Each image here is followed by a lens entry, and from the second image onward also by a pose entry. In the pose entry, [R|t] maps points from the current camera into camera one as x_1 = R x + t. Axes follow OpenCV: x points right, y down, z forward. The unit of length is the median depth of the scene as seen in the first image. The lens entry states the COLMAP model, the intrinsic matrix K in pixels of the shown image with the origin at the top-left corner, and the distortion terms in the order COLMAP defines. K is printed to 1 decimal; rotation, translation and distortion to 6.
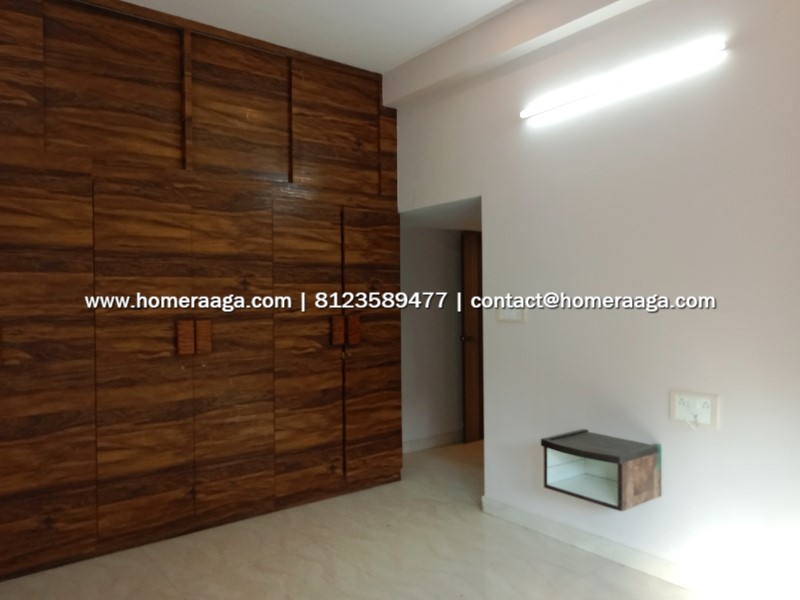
lens RADIAL K [[596.1, 0, 396.5], [0, 596.1, 299.1], [0, 0, 1]] dist [0.003355, 0.001798]
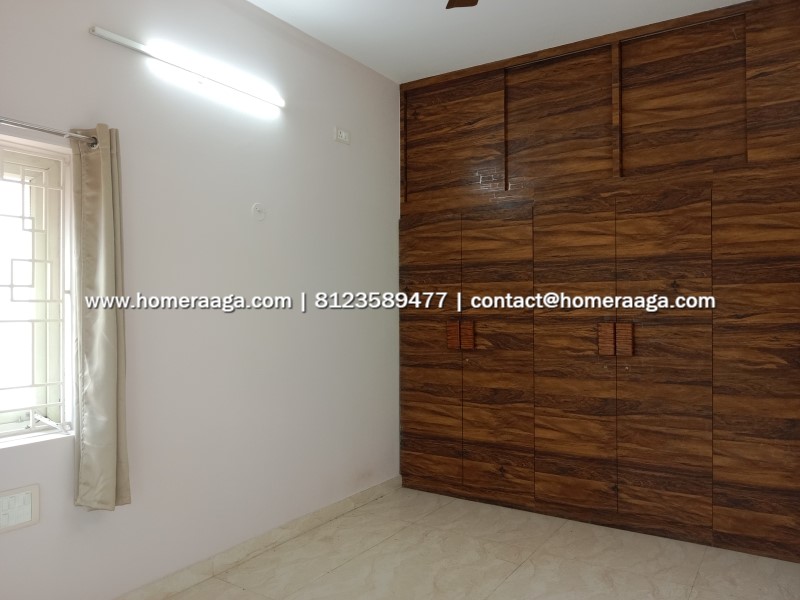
lens RADIAL K [[596.1, 0, 396.5], [0, 596.1, 299.1], [0, 0, 1]] dist [0.003355, 0.001798]
pose [[0.326870, 0.000126, -0.945069, 0.514250], [0.001823, 0.999998, 0.000764, -0.007077], [0.945068, -0.001973, 0.326869, 0.304787]]
